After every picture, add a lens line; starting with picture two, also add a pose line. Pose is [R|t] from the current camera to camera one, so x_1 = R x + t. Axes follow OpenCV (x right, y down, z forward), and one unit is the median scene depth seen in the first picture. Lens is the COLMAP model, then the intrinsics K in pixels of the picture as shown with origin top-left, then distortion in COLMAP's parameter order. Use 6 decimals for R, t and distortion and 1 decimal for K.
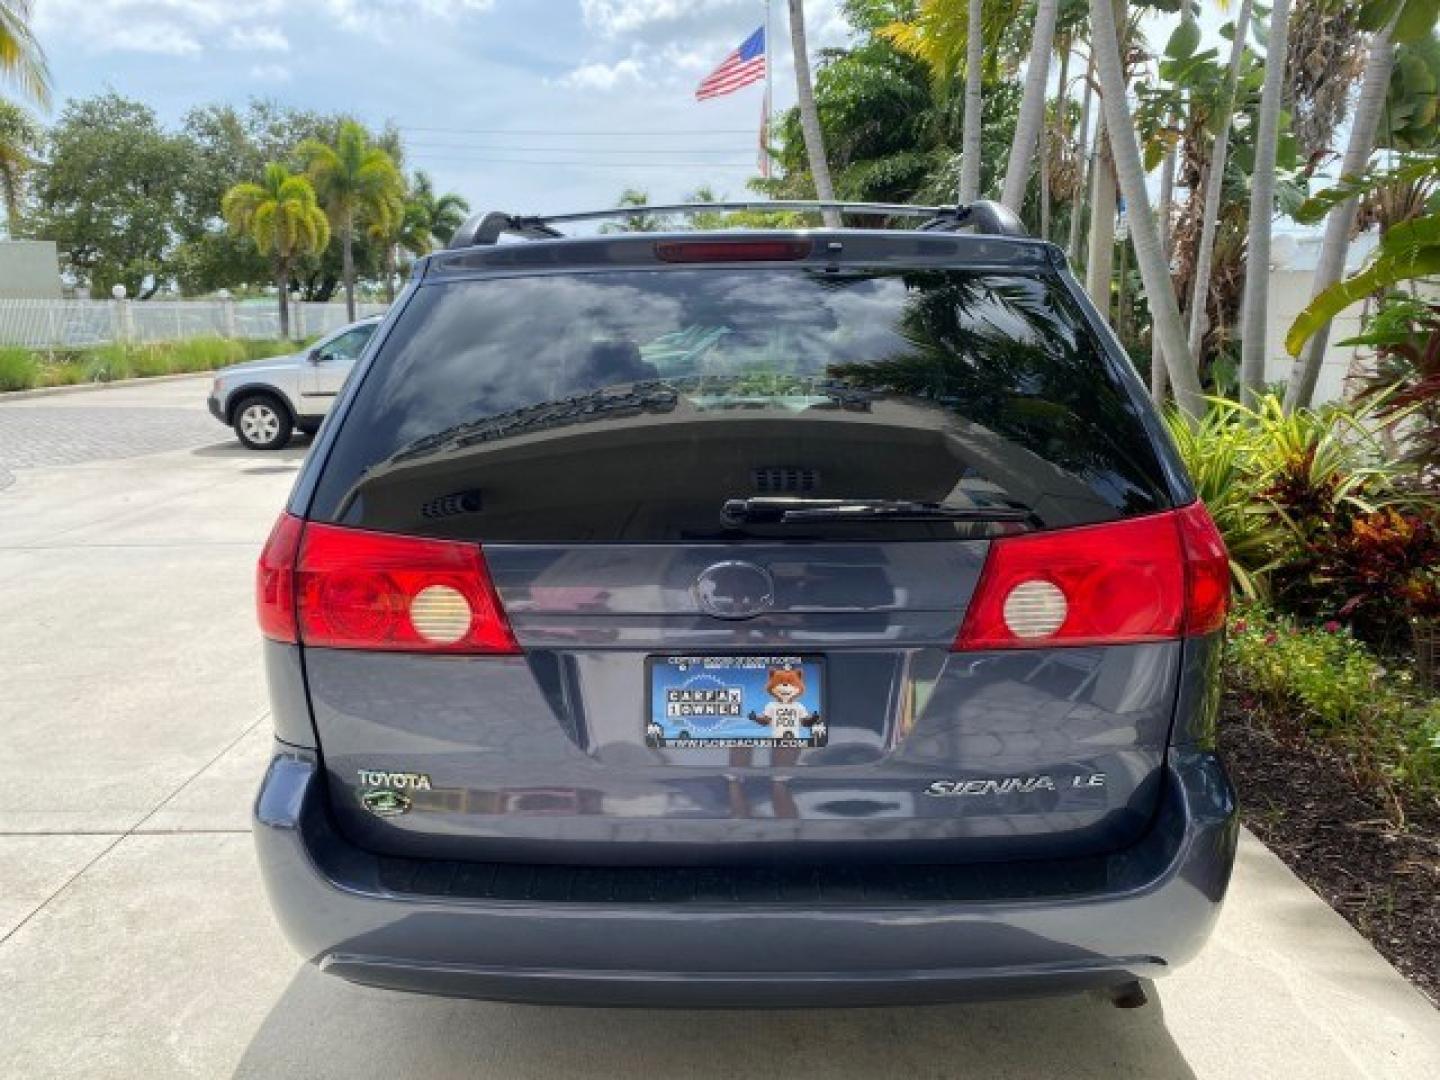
lens RADIAL K [[1109.4, 0, 731.7], [0, 1109.4, 546.9], [0, 0, 1]] dist [0.018102, -0.019557]
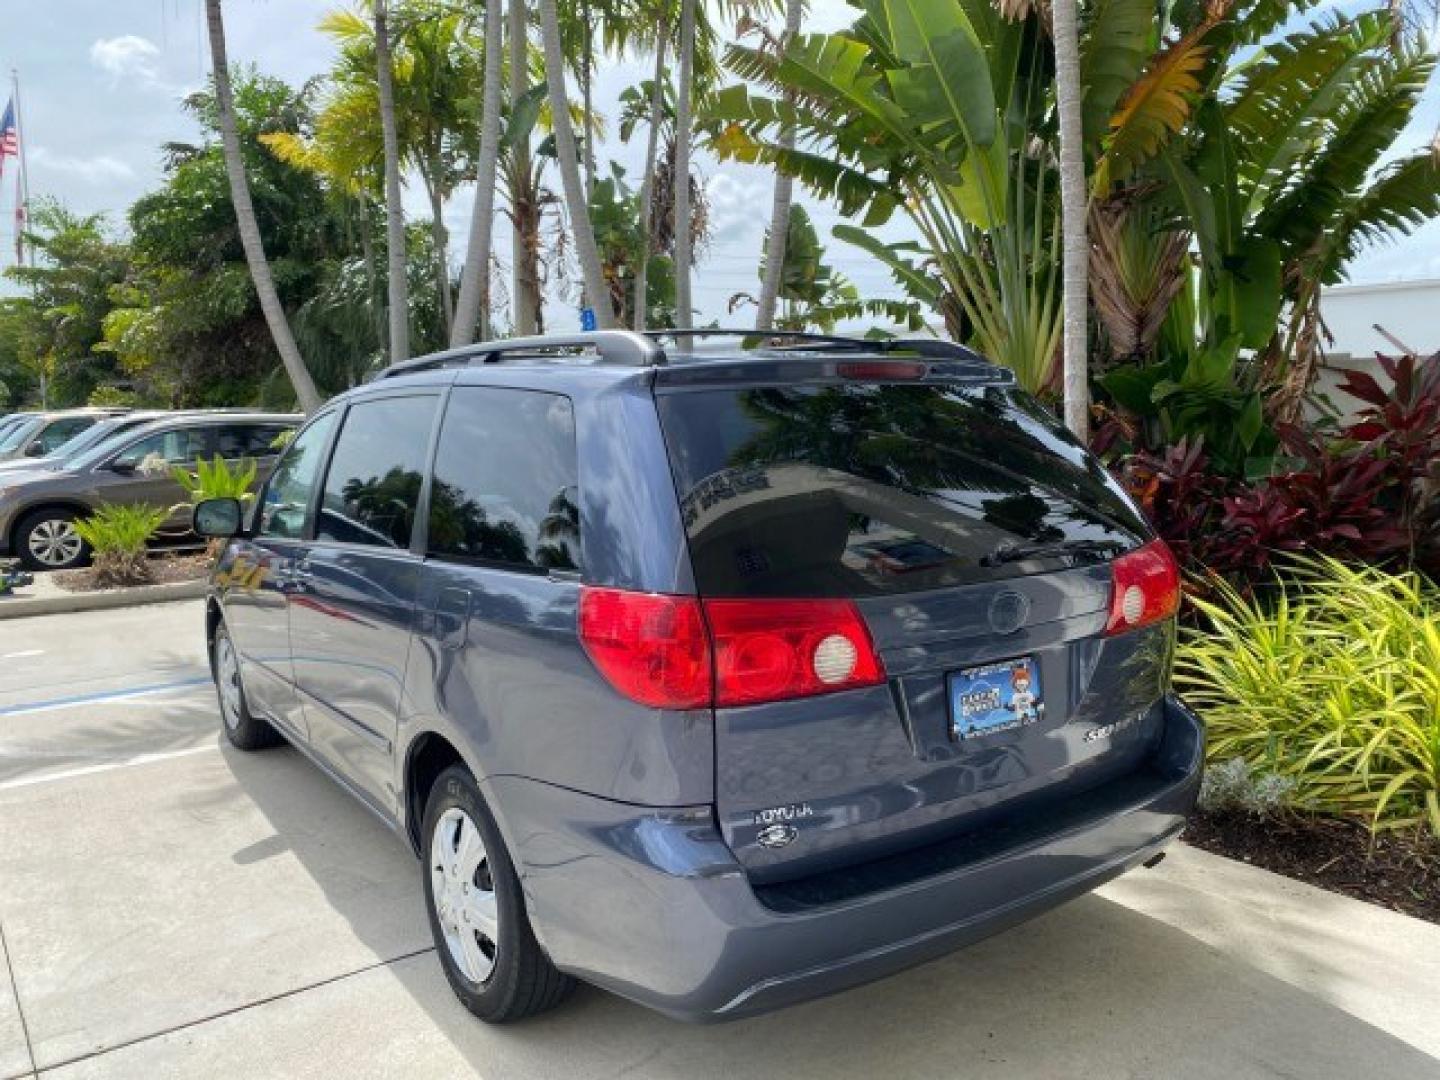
lens RADIAL K [[1109.4, 0, 733.6], [0, 1109.4, 545.8], [0, 0, 1]] dist [0.018102, -0.019557]
pose [[0.804918, -0.069354, 0.589319, -0.253270], [0.124616, 0.990756, -0.053609, -0.003271], [-0.580153, 0.116589, 0.806120, 0.013920]]
